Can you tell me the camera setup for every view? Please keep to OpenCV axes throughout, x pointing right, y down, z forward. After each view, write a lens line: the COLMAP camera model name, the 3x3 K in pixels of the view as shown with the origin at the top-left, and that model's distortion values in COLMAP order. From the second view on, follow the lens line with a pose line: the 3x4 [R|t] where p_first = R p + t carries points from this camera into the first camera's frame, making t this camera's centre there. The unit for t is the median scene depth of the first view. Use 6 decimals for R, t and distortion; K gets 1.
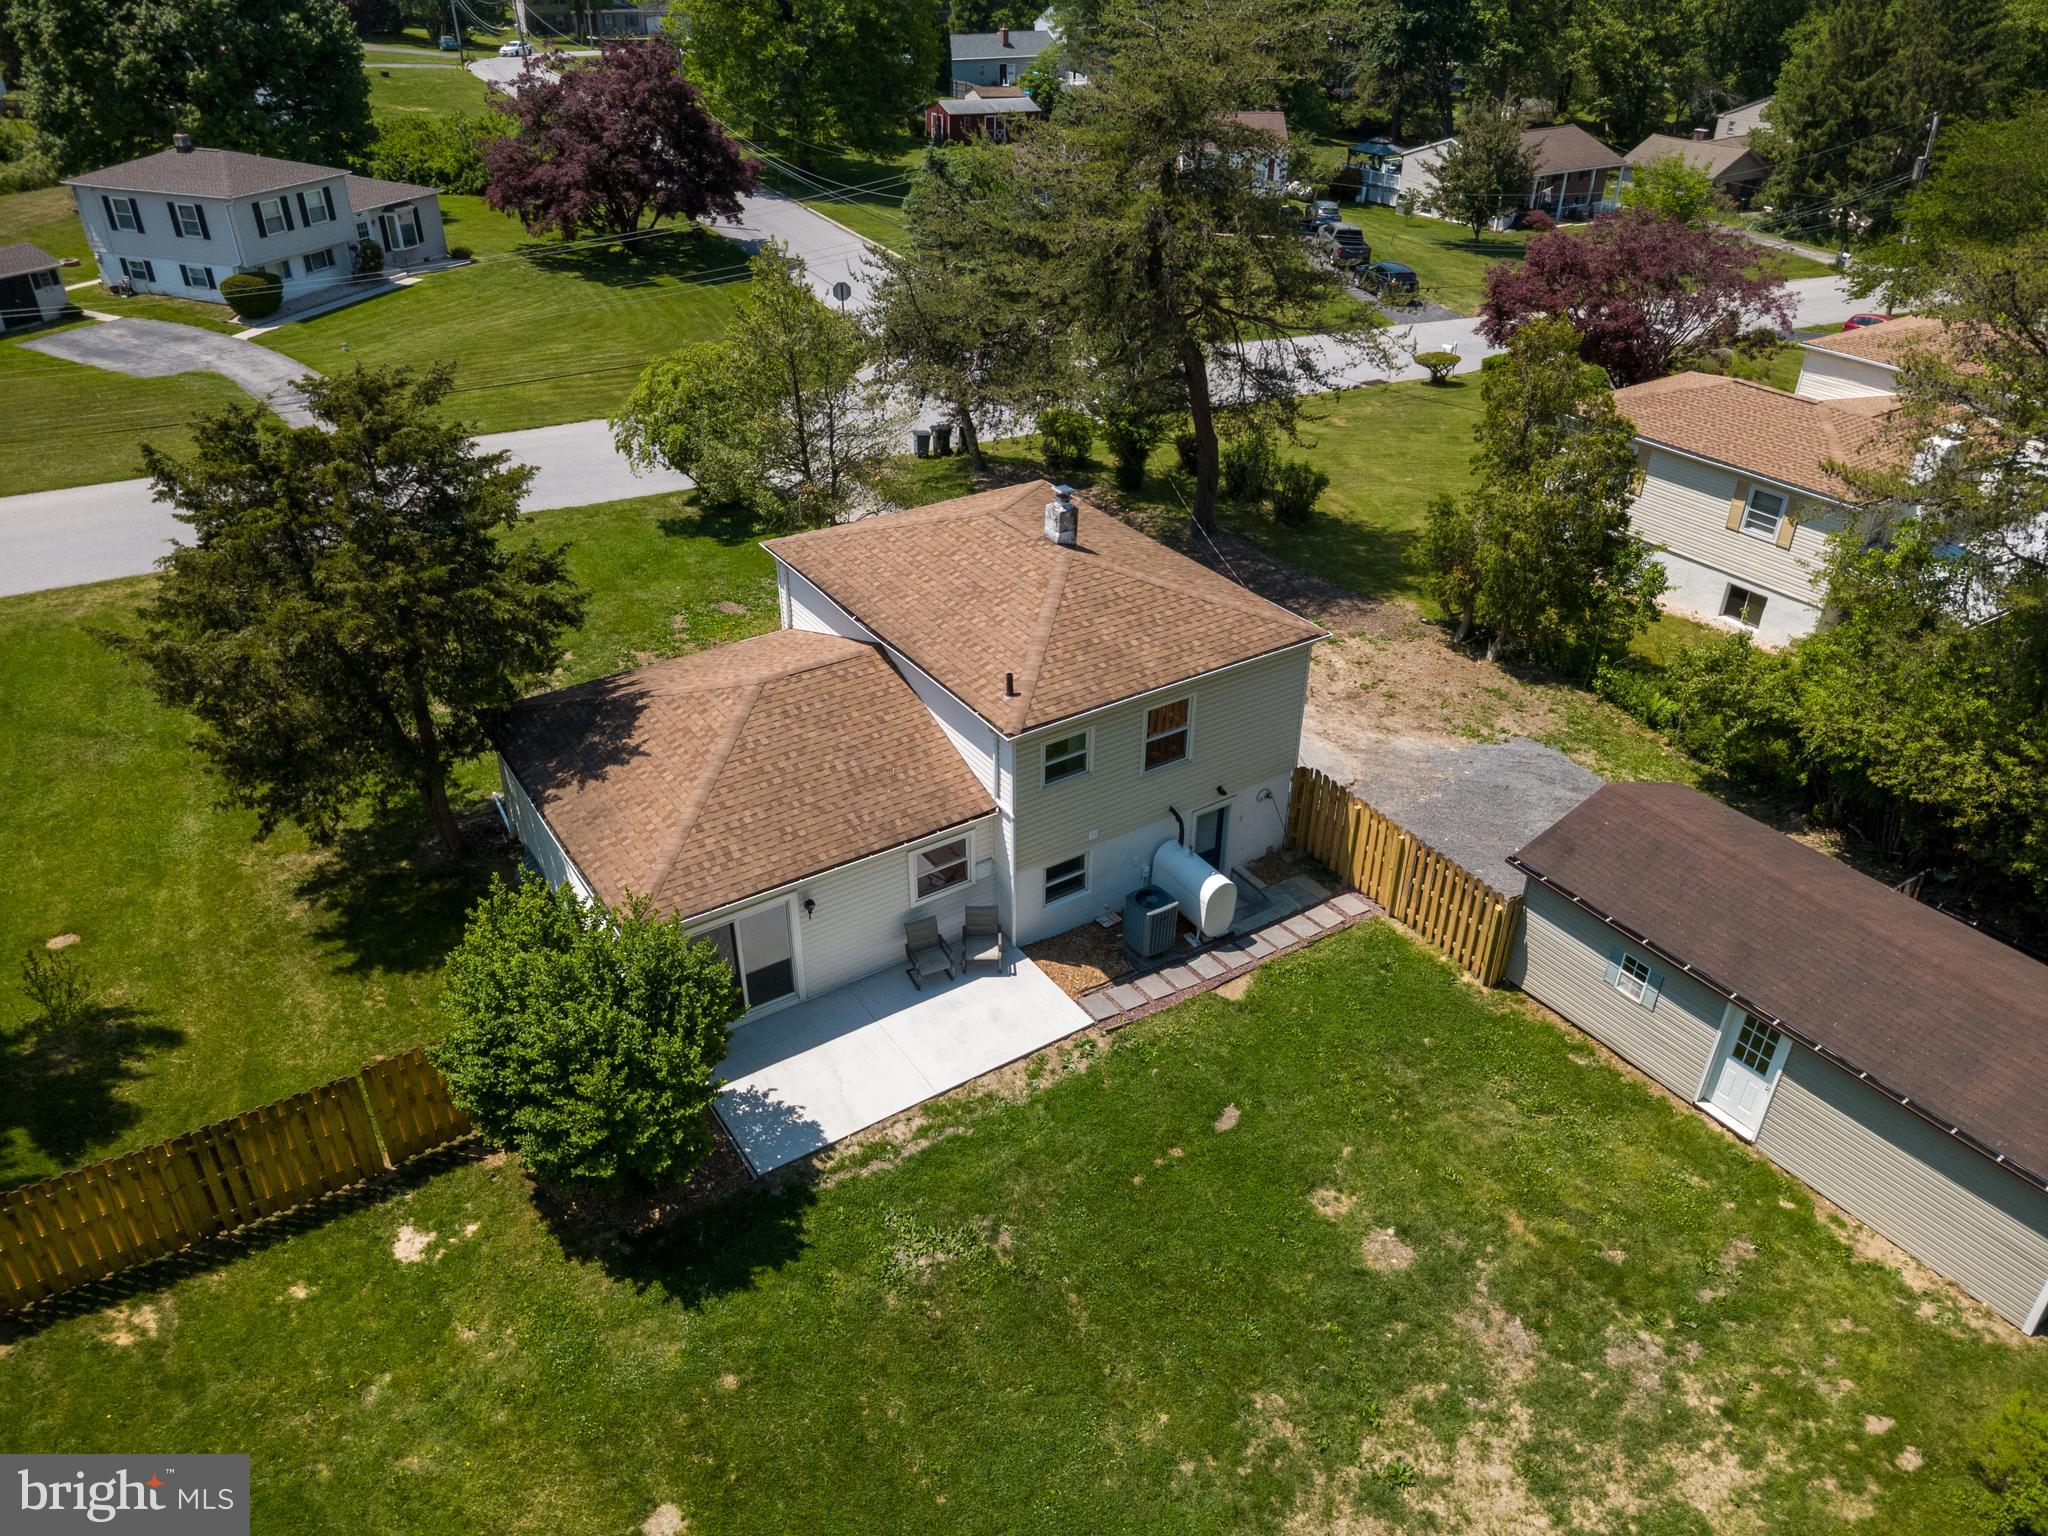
lens RADIAL K [[1438.3, 0, 1022.3], [0, 1438.3, 766.0], [0, 0, 1]] dist [0.003452, 0.000190]
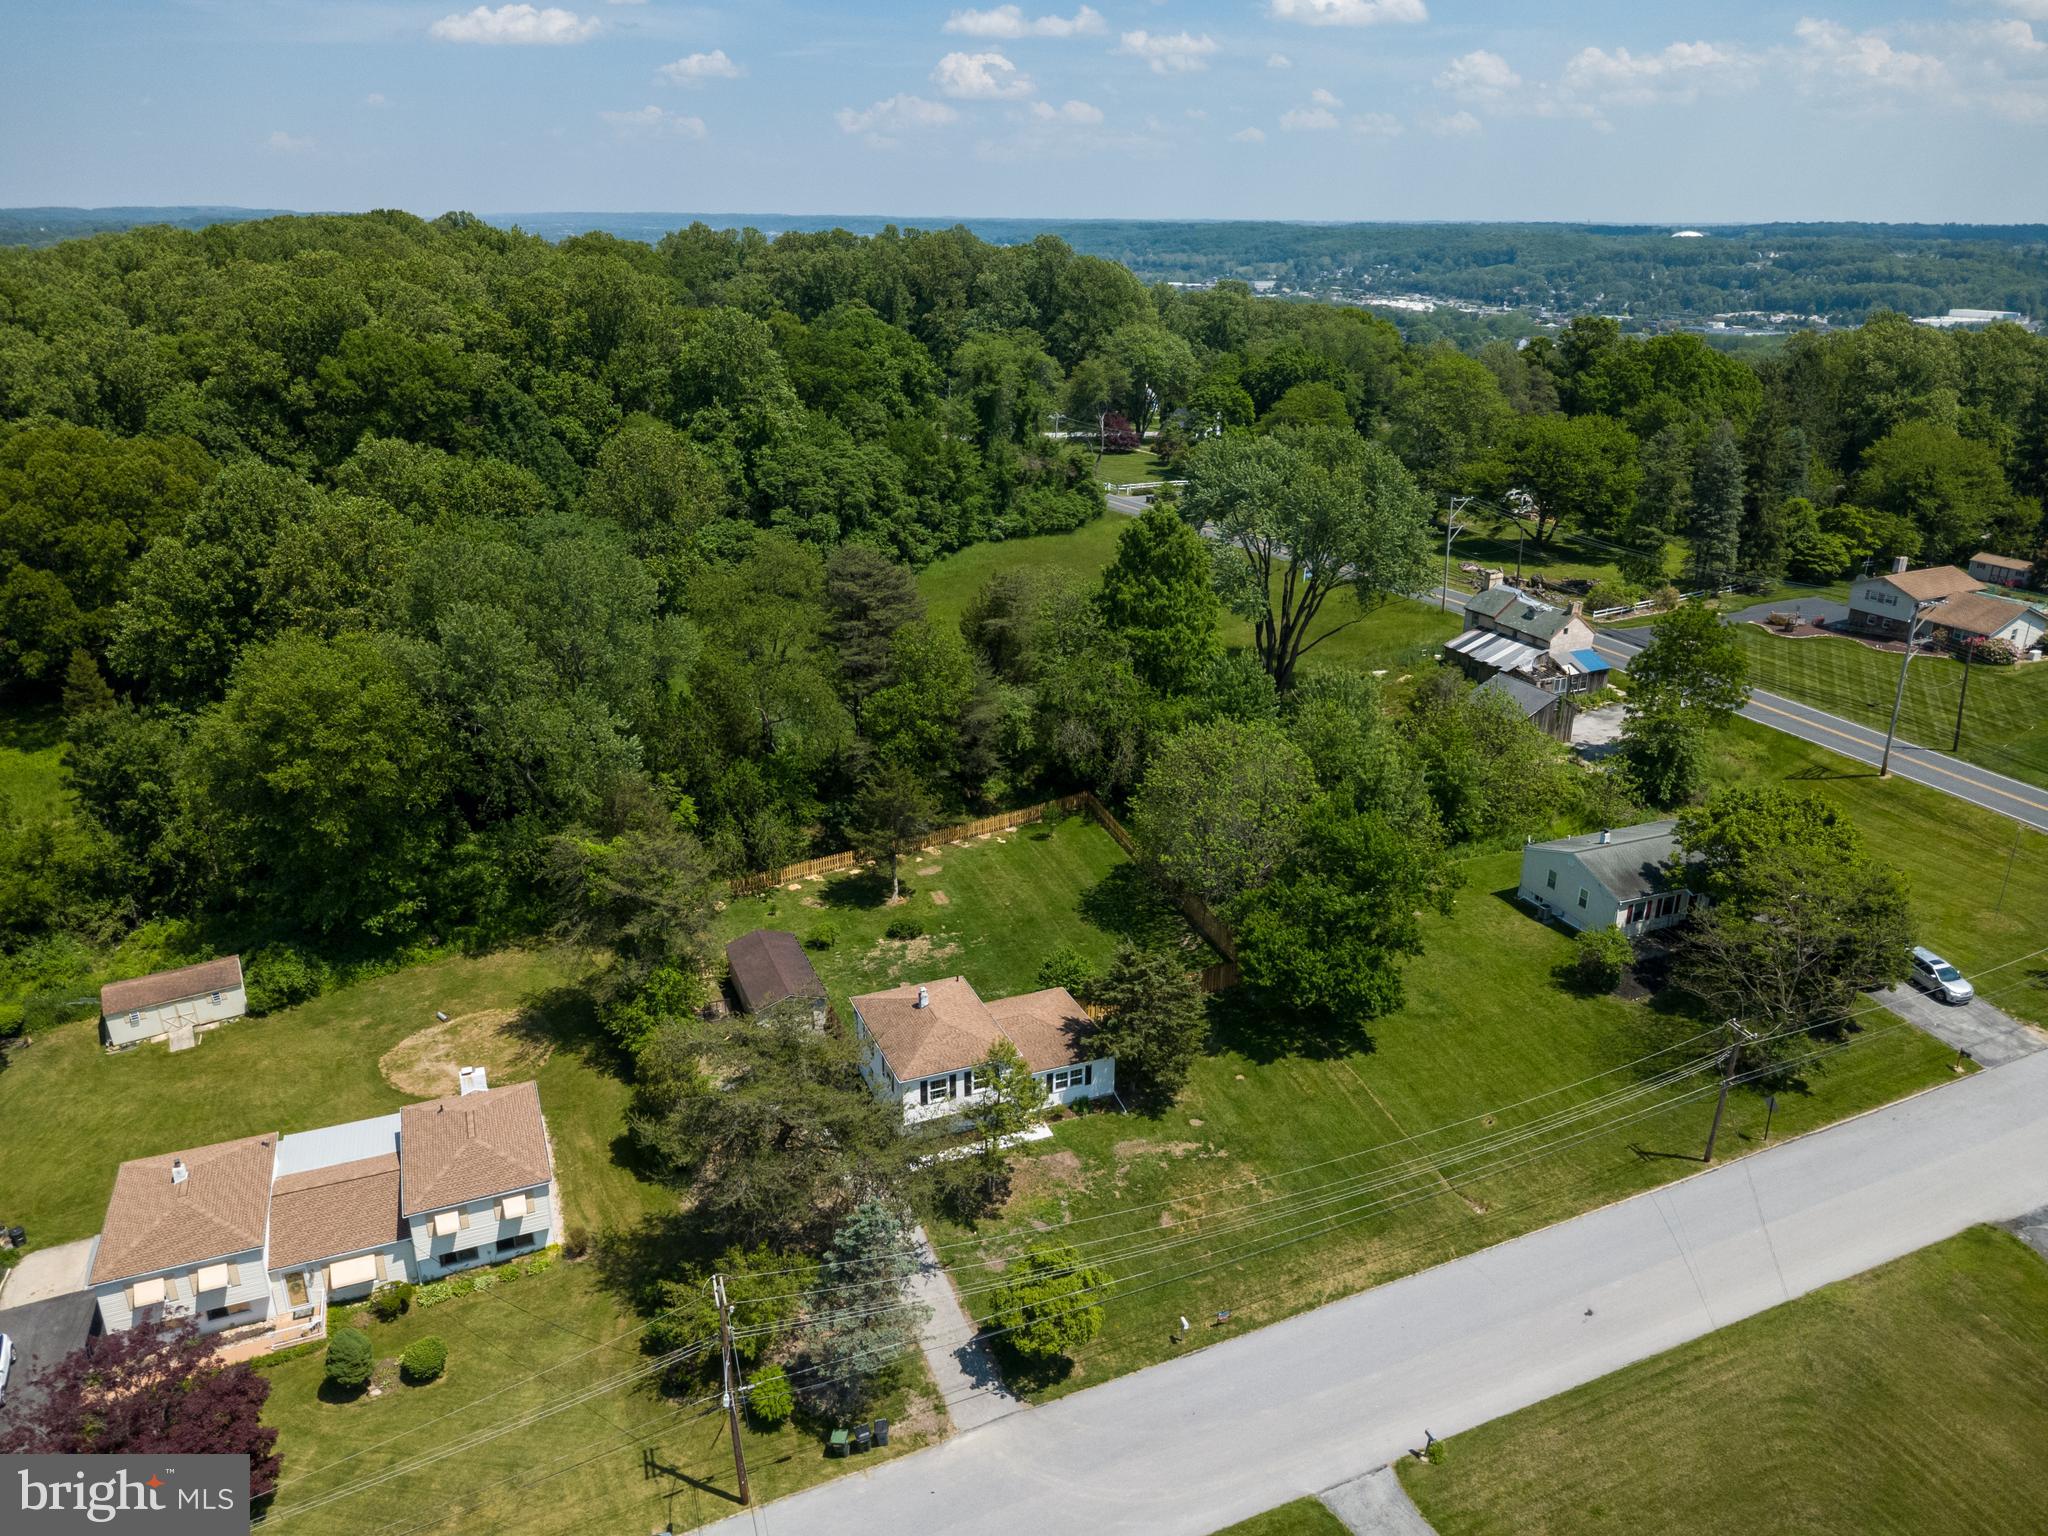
lens RADIAL K [[1438.3, 0, 1022.9], [0, 1438.3, 769.9], [0, 0, 1]] dist [0.003452, 0.000190]
pose [[-0.982602, -0.077982, 0.168559, -0.700103], [0.086389, 0.611510, 0.786507, -3.039852], [-0.164408, 0.787385, -0.594134, 2.565141]]
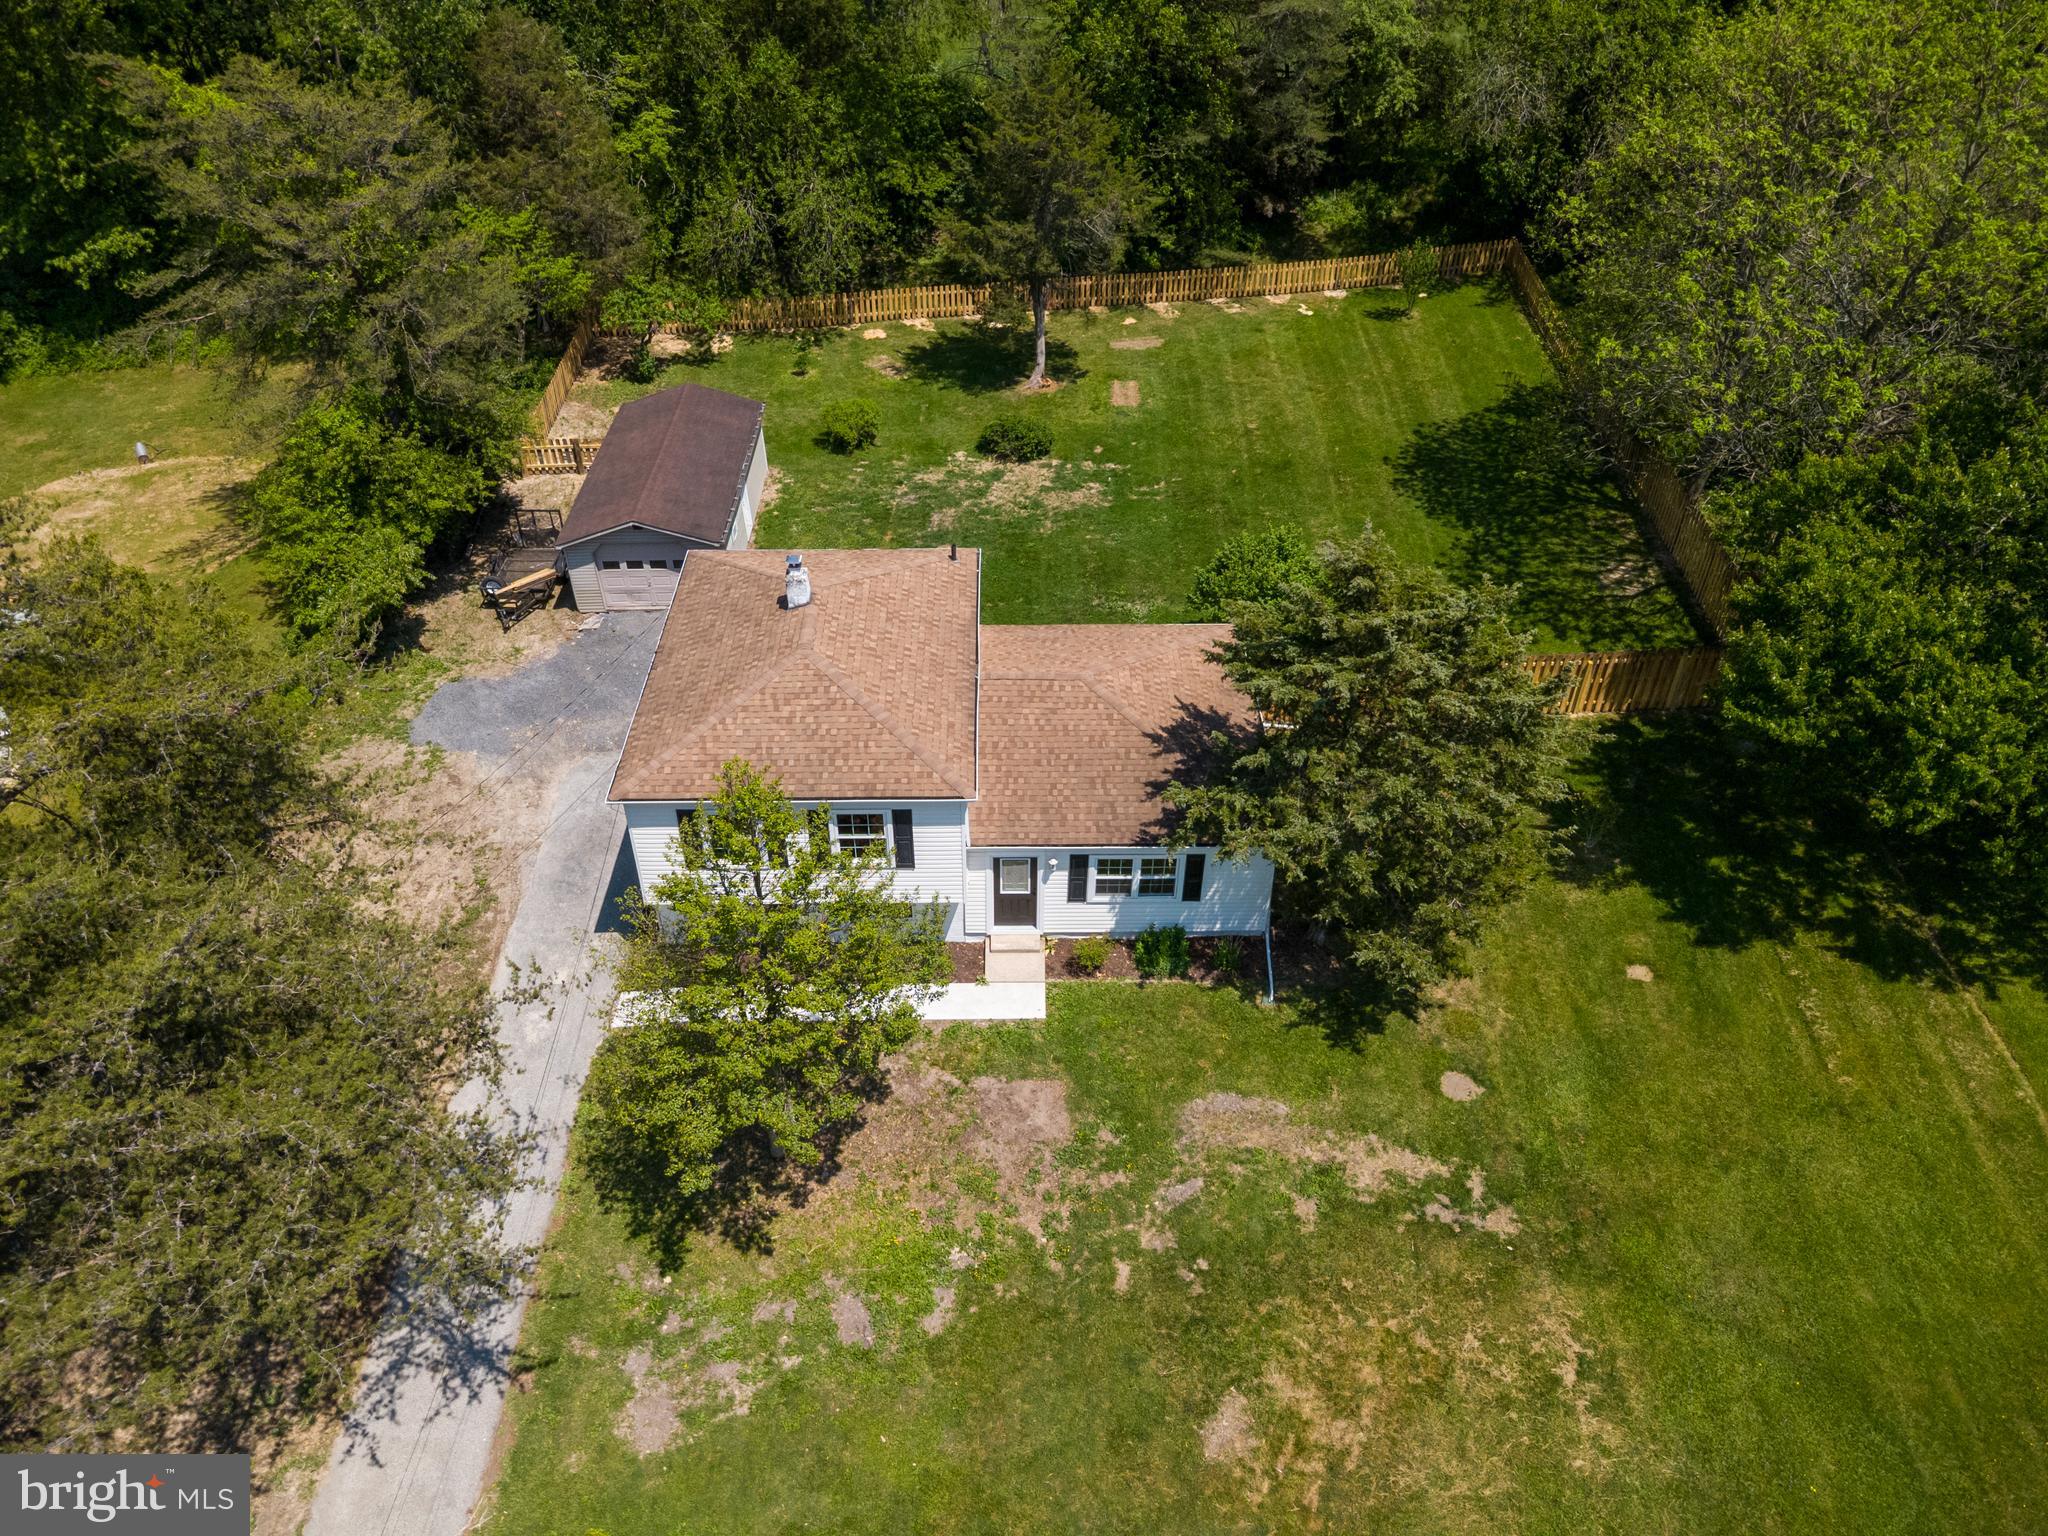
lens RADIAL K [[1438.3, 0, 1022.9], [0, 1438.3, 762.3], [0, 0, 1]] dist [0.003452, 0.000190]
pose [[-0.846081, -0.337006, 0.413006, -0.689124], [0.268779, 0.399374, 0.876503, -1.143826], [-0.460331, 0.852600, -0.247323, 1.418454]]
